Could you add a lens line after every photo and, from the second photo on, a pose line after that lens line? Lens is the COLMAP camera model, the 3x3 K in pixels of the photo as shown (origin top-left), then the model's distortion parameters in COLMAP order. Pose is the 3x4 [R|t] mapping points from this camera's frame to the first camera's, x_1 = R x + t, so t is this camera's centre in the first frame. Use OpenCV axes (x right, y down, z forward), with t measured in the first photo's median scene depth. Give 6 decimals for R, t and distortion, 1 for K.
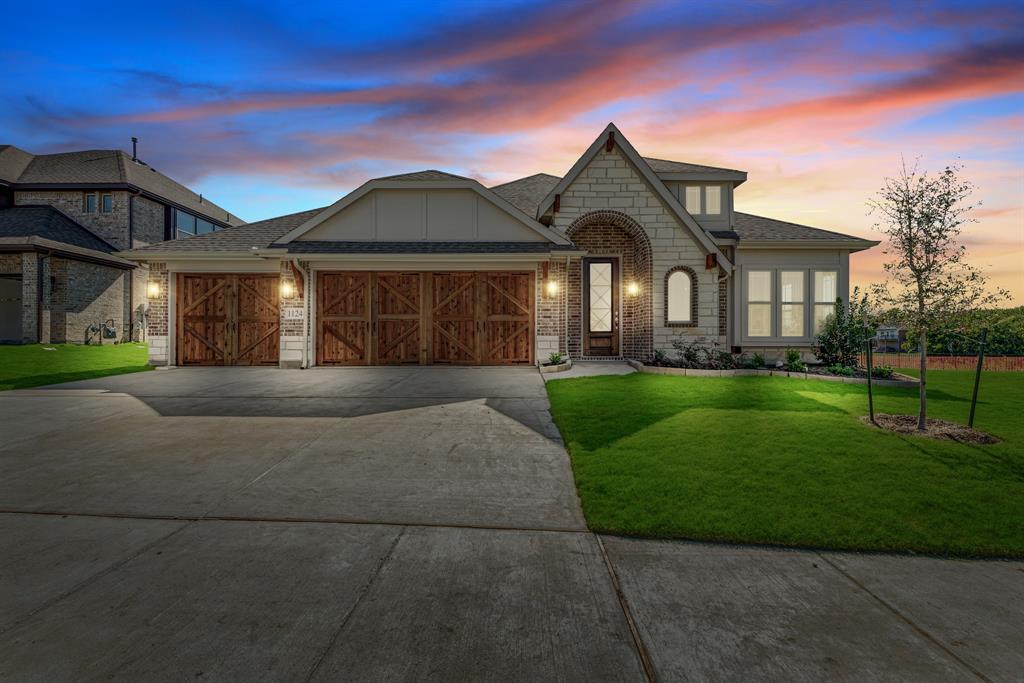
lens RADIAL K [[421.0, 0, 511.6], [0, 421.0, 332.5], [0, 0, 1]] dist [0.021004, -0.000136]
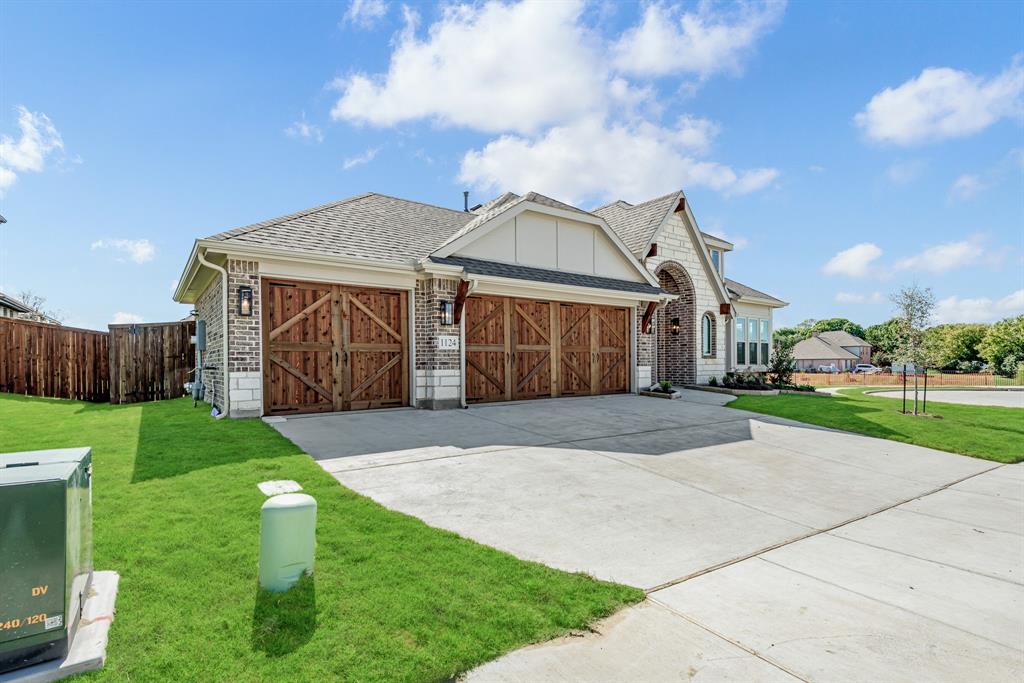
lens RADIAL K [[485.8, 0, 512.0], [0, 485.8, 341.5], [0, 0, 1]] dist [0.000551, 0.000100]
pose [[0.807623, 0.019312, 0.589383, -0.945509], [-0.009069, 0.999752, -0.020332, -0.027797], [-0.589630, 0.011075, 0.807598, 0.152343]]
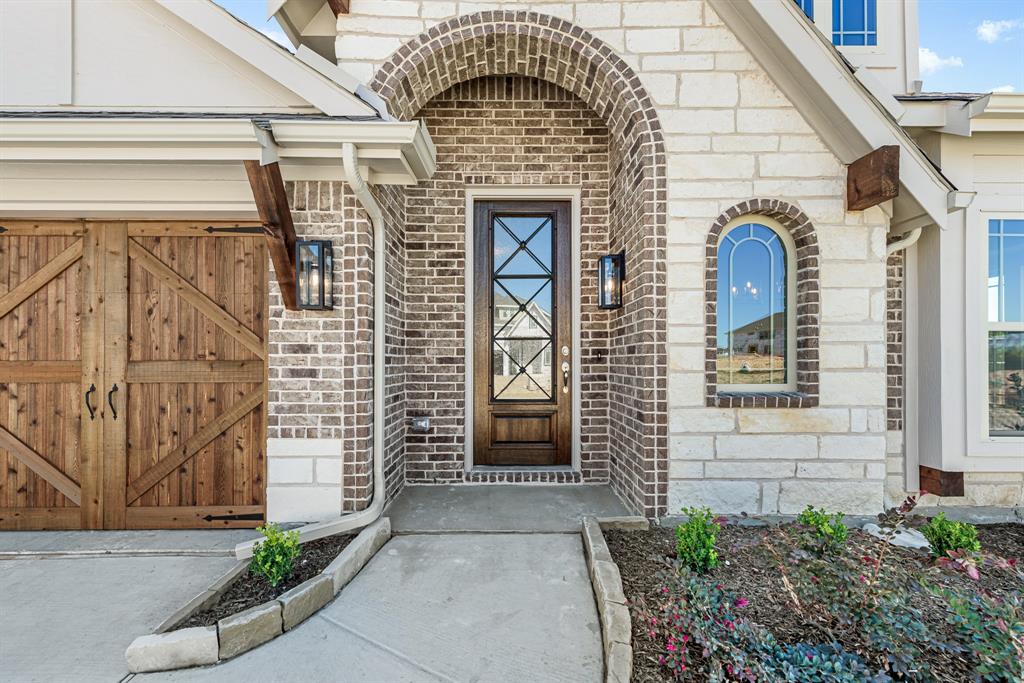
lens RADIAL K [[410.5, 0, 514.8], [0, 410.5, 347.4], [0, 0, 1]] dist [0.008771, 0.000343]
pose [[0.999983, 0.001152, 0.005767, 0.221589], [-0.001145, 0.999999, -0.001150, -0.052673], [-0.005768, 0.001144, 0.999983, 0.699127]]
